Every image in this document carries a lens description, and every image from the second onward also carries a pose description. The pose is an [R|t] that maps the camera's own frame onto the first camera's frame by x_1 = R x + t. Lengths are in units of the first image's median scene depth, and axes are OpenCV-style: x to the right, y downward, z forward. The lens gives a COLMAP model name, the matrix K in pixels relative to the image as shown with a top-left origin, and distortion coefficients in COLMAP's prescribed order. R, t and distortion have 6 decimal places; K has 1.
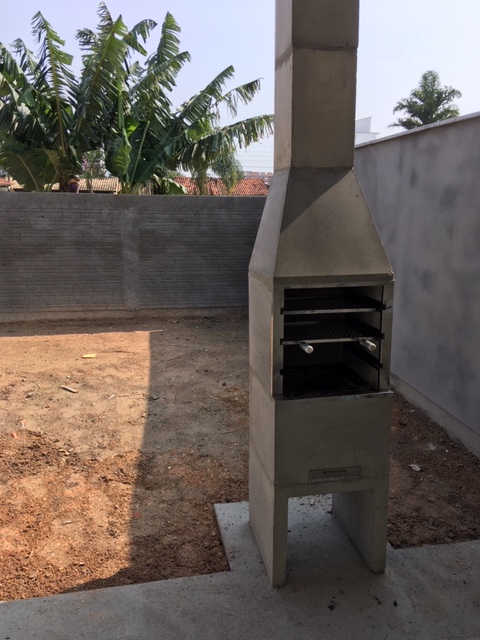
lens RADIAL K [[539.0, 0, 240.0], [0, 539.0, 320.0], [0, 0, 1]] dist [0.101018, -0.154375]
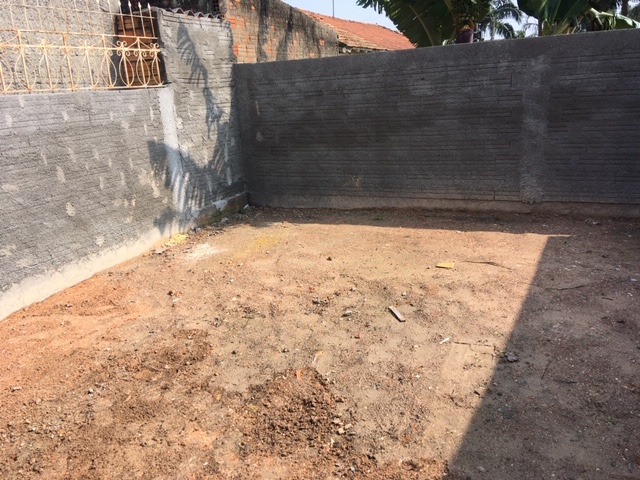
lens RADIAL K [[539.0, 0, 319.6], [0, 539.0, 235.9], [0, 0, 1]] dist [0.101018, -0.154375]
pose [[0.796559, 0.100880, -0.596085, 0.015796], [-0.057251, 0.994136, 0.091740, -0.025415], [0.601844, -0.038950, 0.797663, 0.263290]]
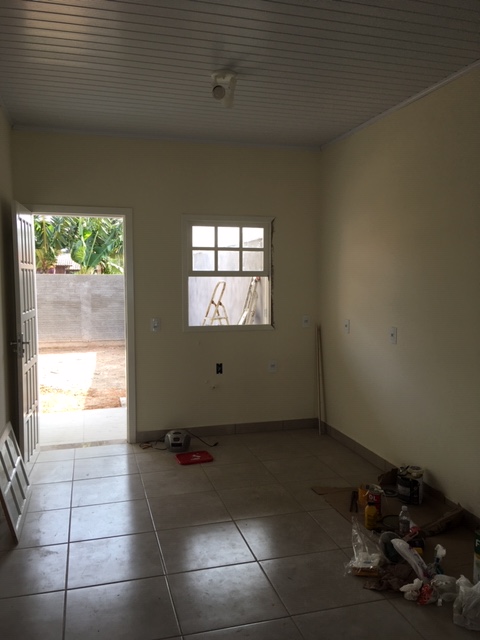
lens RADIAL K [[539.0, 0, 240.0], [0, 539.0, 320.0], [0, 0, 1]] dist [0.101018, -0.154375]
pose [[0.996517, -0.018386, 0.081338, 0.145624], [0.028484, 0.991774, -0.124792, 0.145845], [-0.078375, 0.126675, 0.988843, -0.742894]]
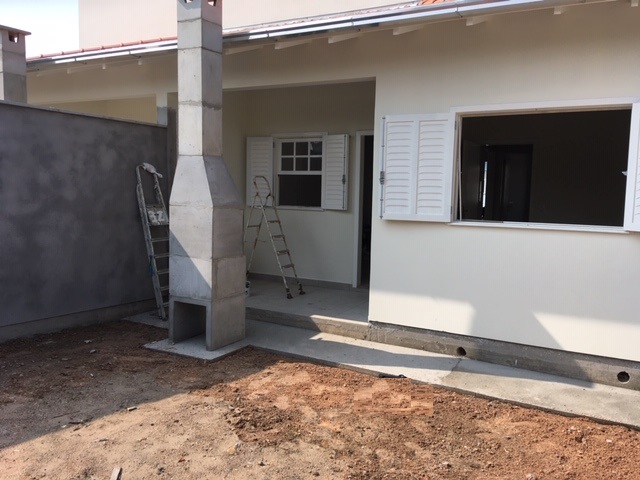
lens RADIAL K [[539.0, 0, 319.6], [0, 539.0, 235.9], [0, 0, 1]] dist [0.101018, -0.154375]
pose [[-0.768337, -0.082556, 0.634699, -0.587455], [0.103017, 0.962767, 0.249935, -0.170685], [-0.631701, 0.257419, -0.731225, 0.868864]]
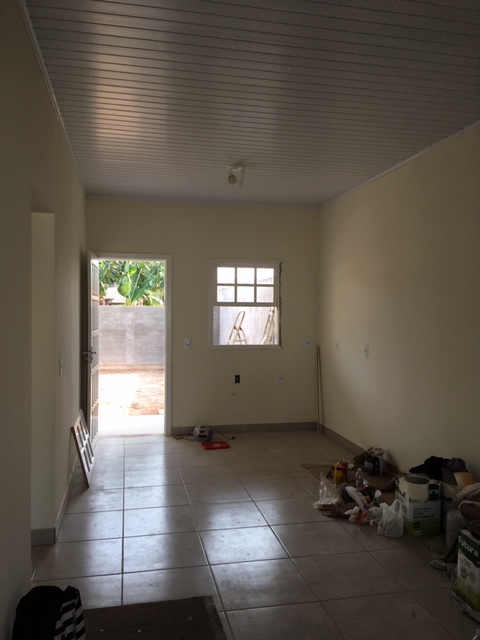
lens RADIAL K [[539.0, 0, 240.0], [0, 539.0, 320.0], [0, 0, 1]] dist [0.101018, -0.154375]
pose [[0.999871, -0.005104, 0.015206, 0.168232], [0.007877, 0.982073, -0.188338, 0.196837], [-0.013972, 0.188434, 0.981986, -0.946356]]
